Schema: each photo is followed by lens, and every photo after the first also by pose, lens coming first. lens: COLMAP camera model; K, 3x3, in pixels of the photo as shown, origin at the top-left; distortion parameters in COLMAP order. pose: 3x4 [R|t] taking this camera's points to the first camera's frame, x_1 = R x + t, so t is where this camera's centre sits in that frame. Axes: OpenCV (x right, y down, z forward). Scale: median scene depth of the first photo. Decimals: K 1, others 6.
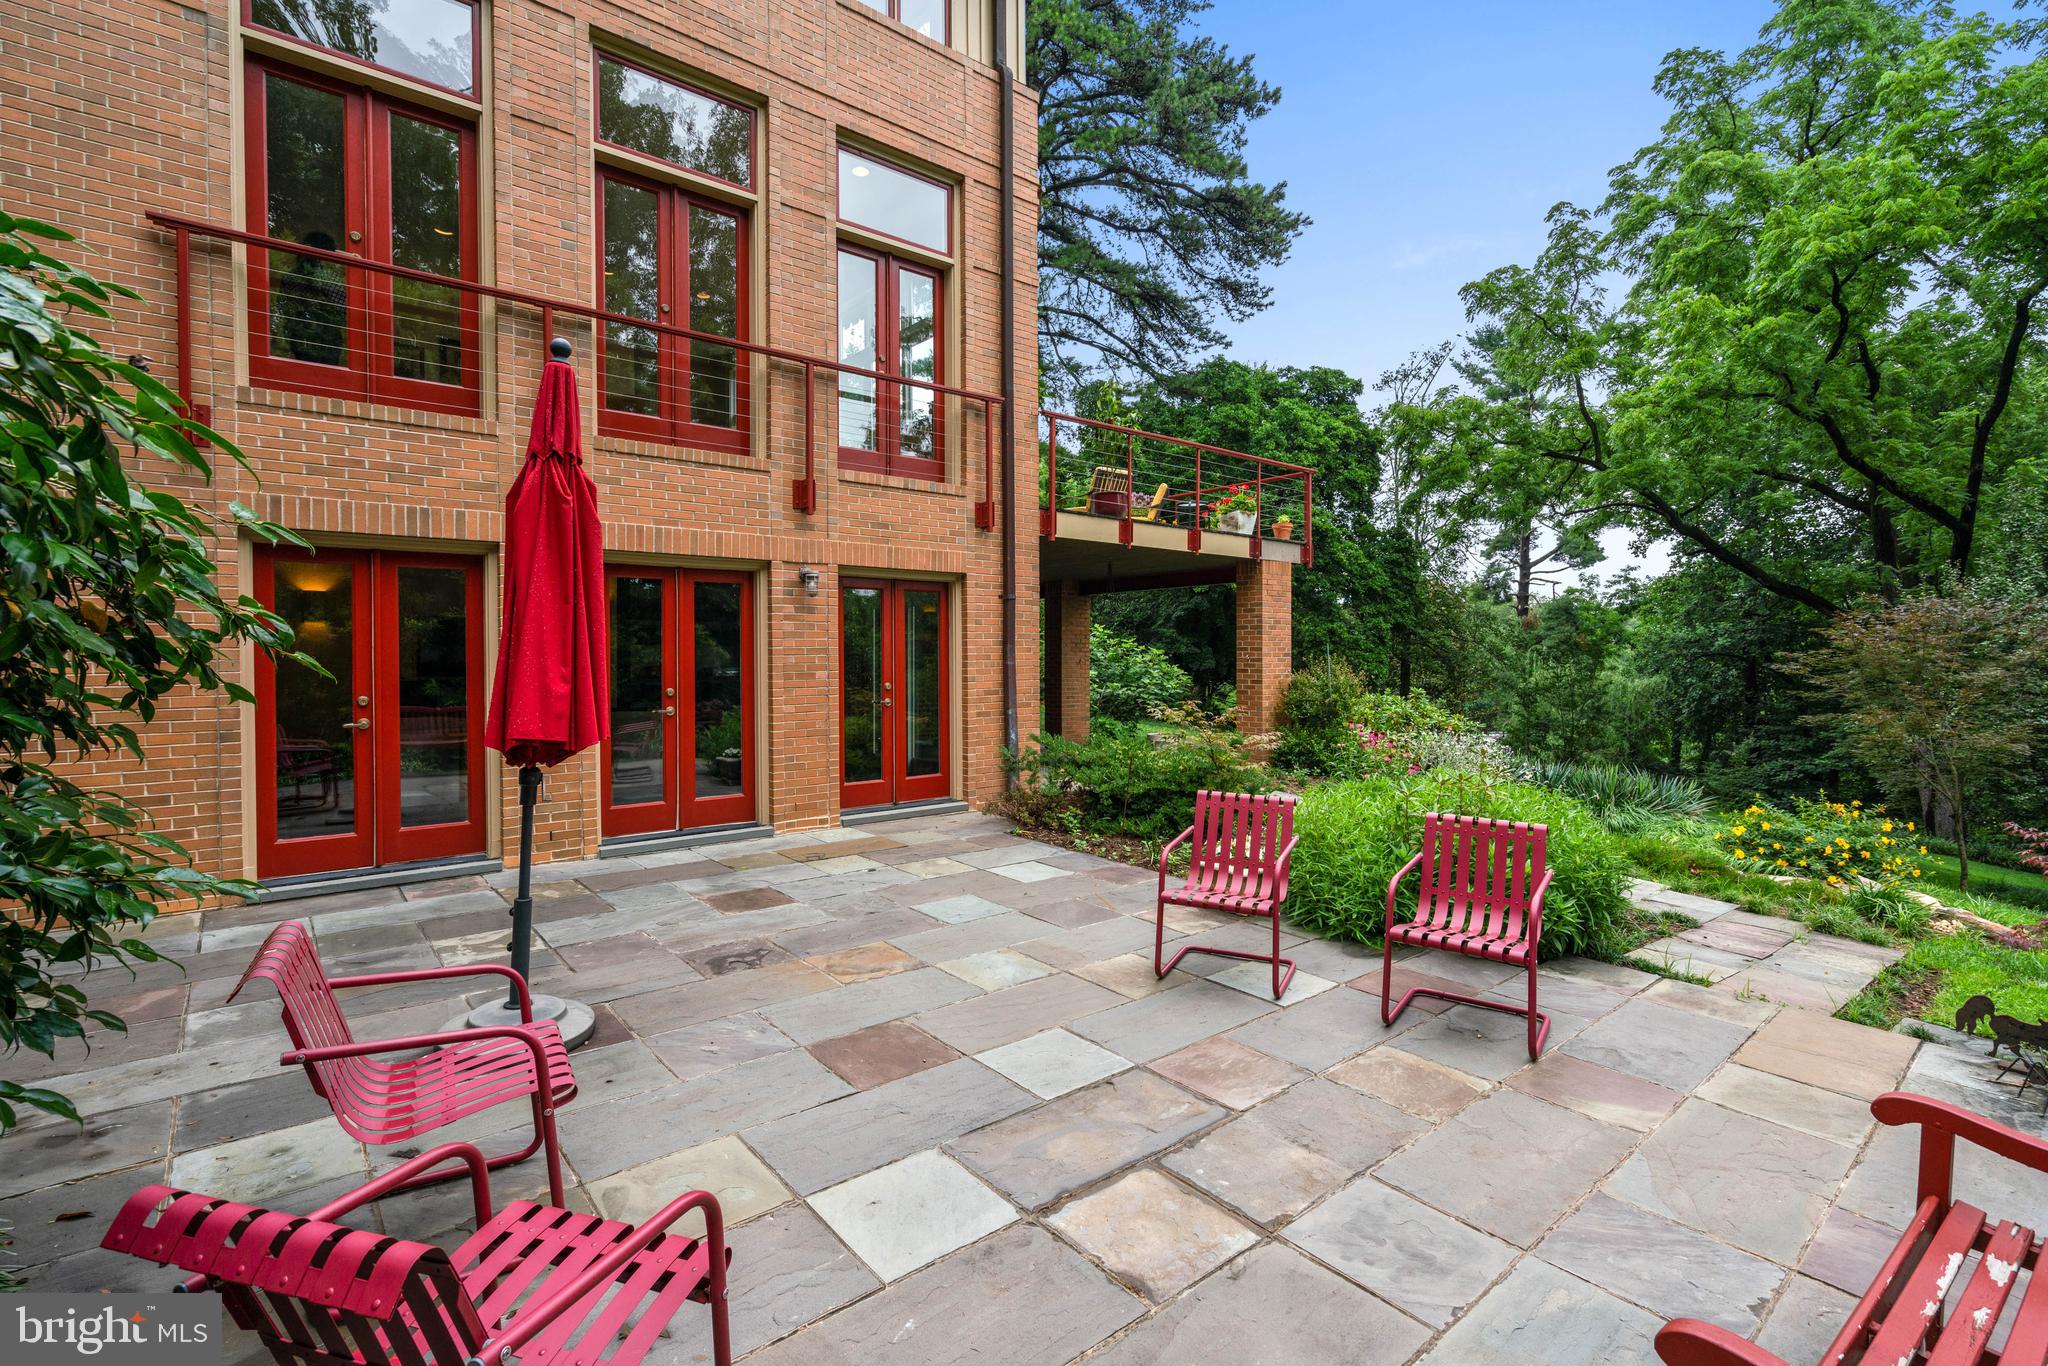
lens RADIAL K [[936.6, 0, 1030.0], [0, 936.6, 675.3], [0, 0, 1]] dist [0.001302, 0.001969]
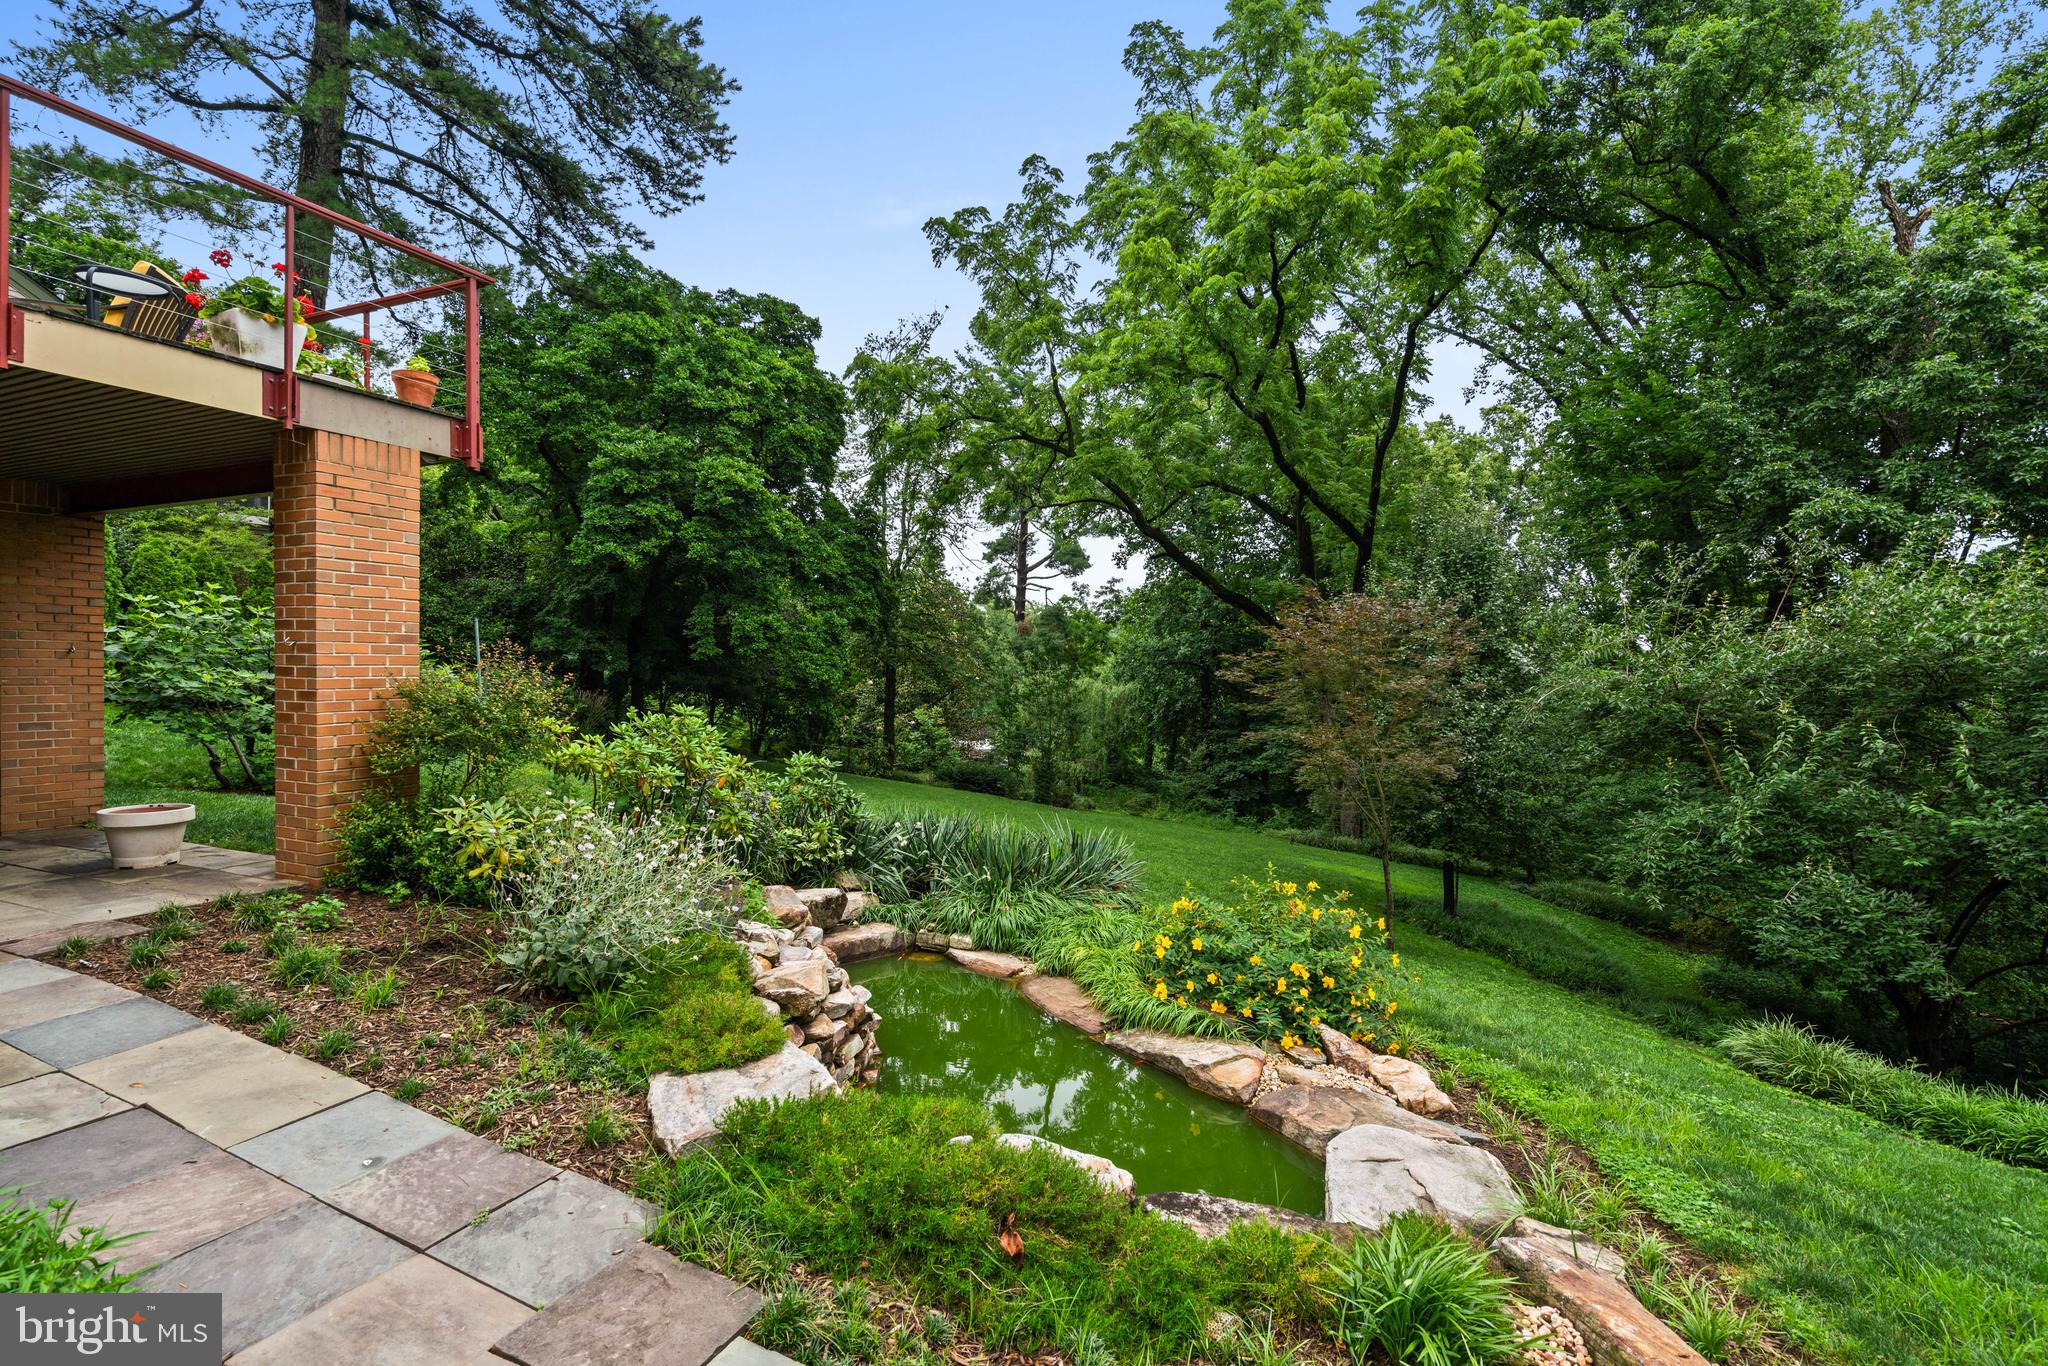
lens RADIAL K [[936.6, 0, 1018.4], [0, 936.6, 692.8], [0, 0, 1]] dist [0.001302, 0.001969]
pose [[0.899013, -0.001958, 0.437917, 0.154608], [-0.003846, 0.999916, 0.012366, -0.000774], [-0.437904, -0.012801, 0.898930, 0.189597]]
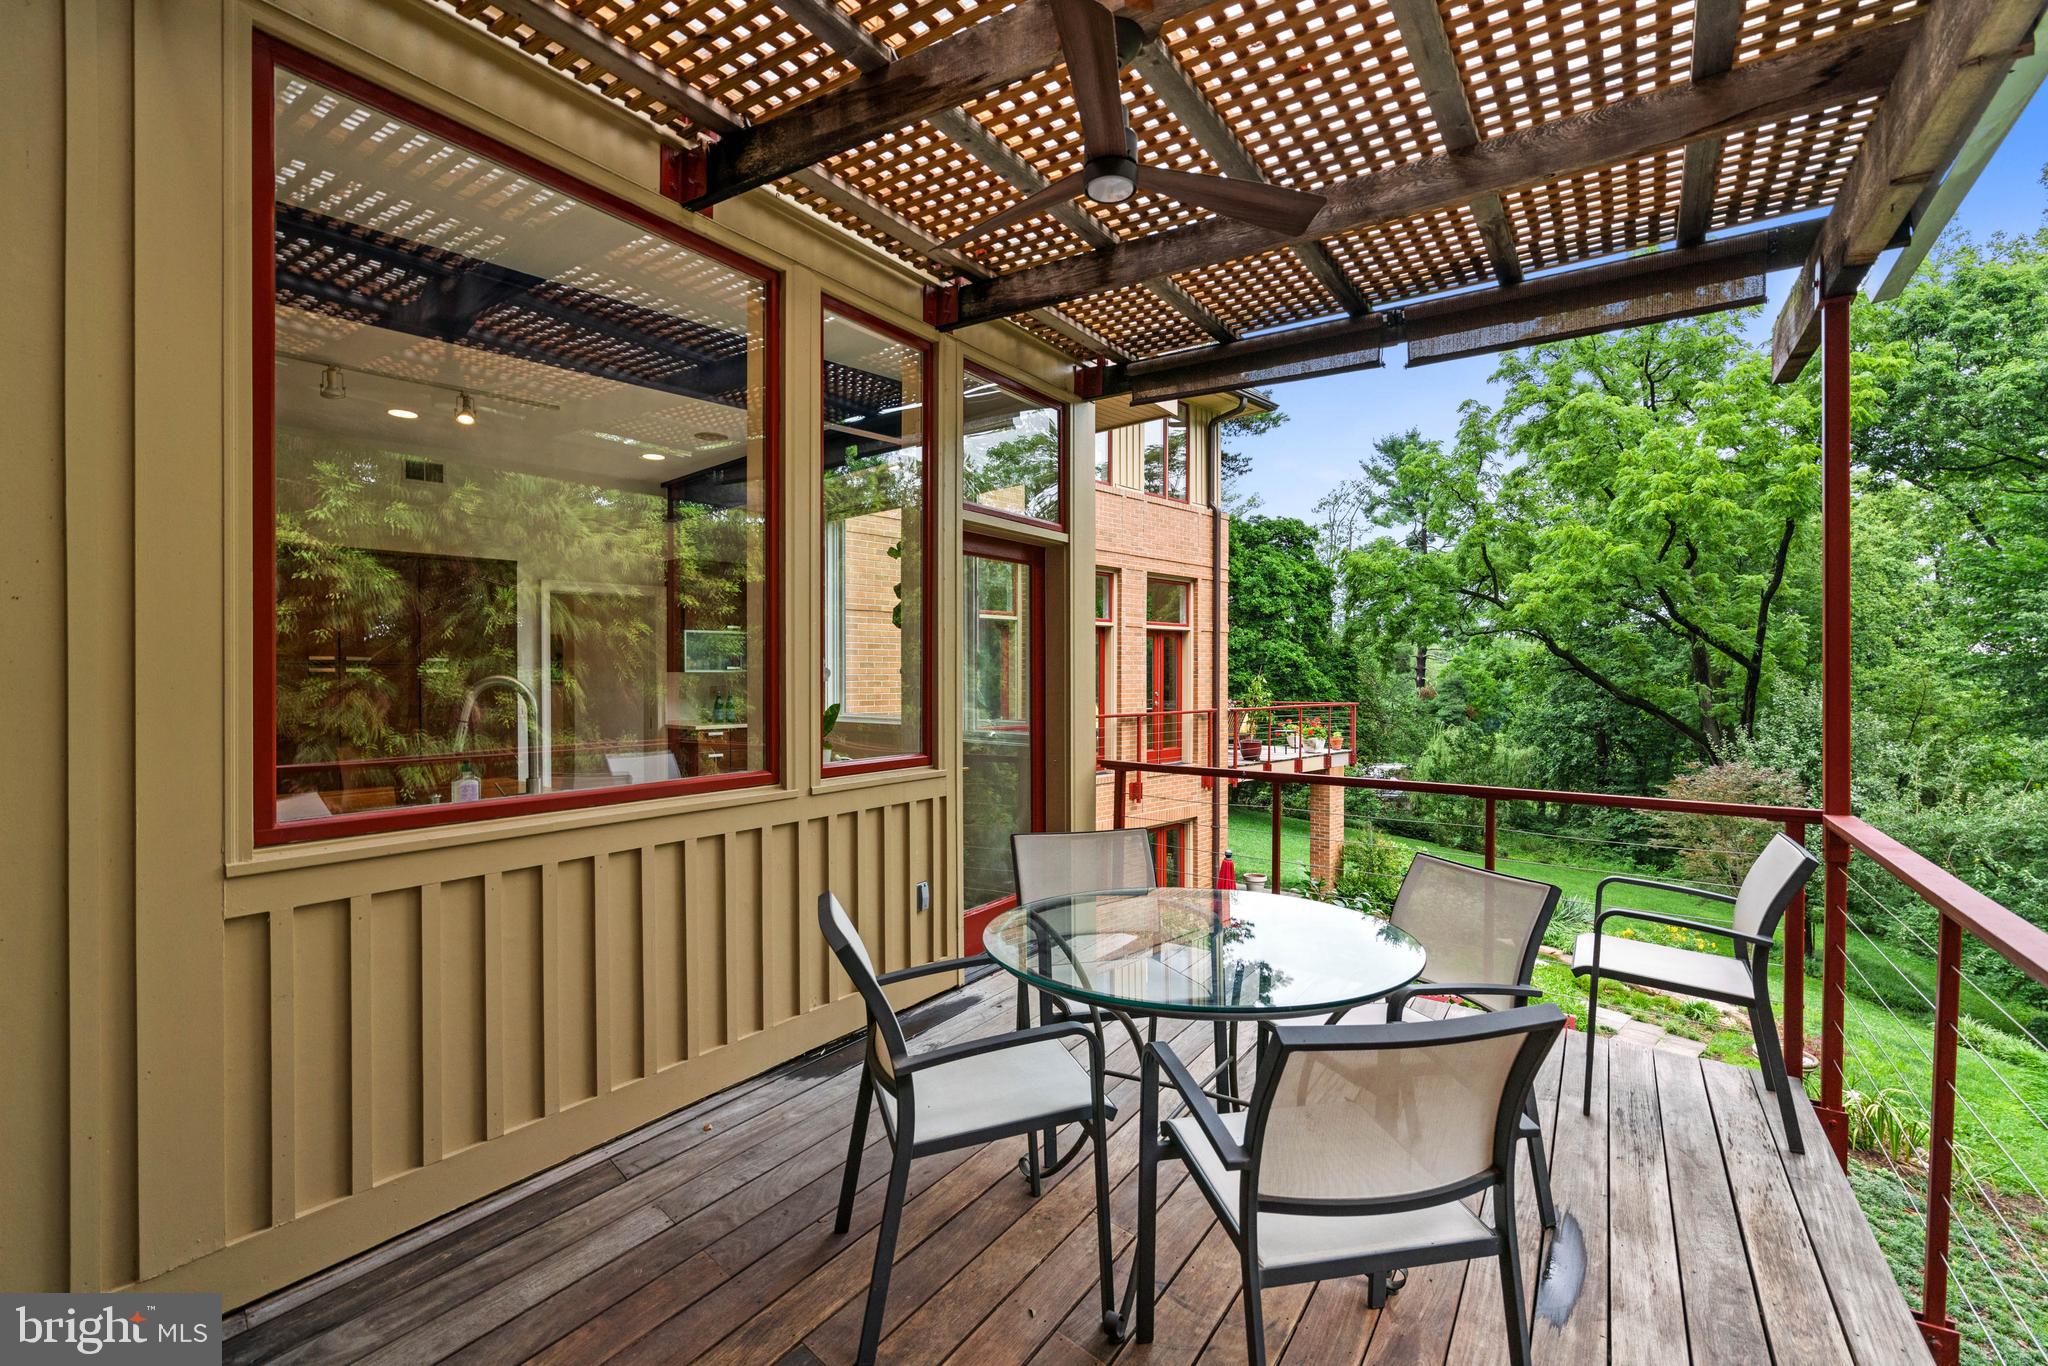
lens RADIAL K [[936.6, 0, 1013.5], [0, 936.6, 677.8], [0, 0, 1]] dist [0.001302, 0.001969]
pose [[0.994509, 0.002919, 0.104614, -0.183191], [-0.002350, 0.999982, -0.005562, -0.111745], [-0.104628, 0.005285, 0.994497, -0.203553]]
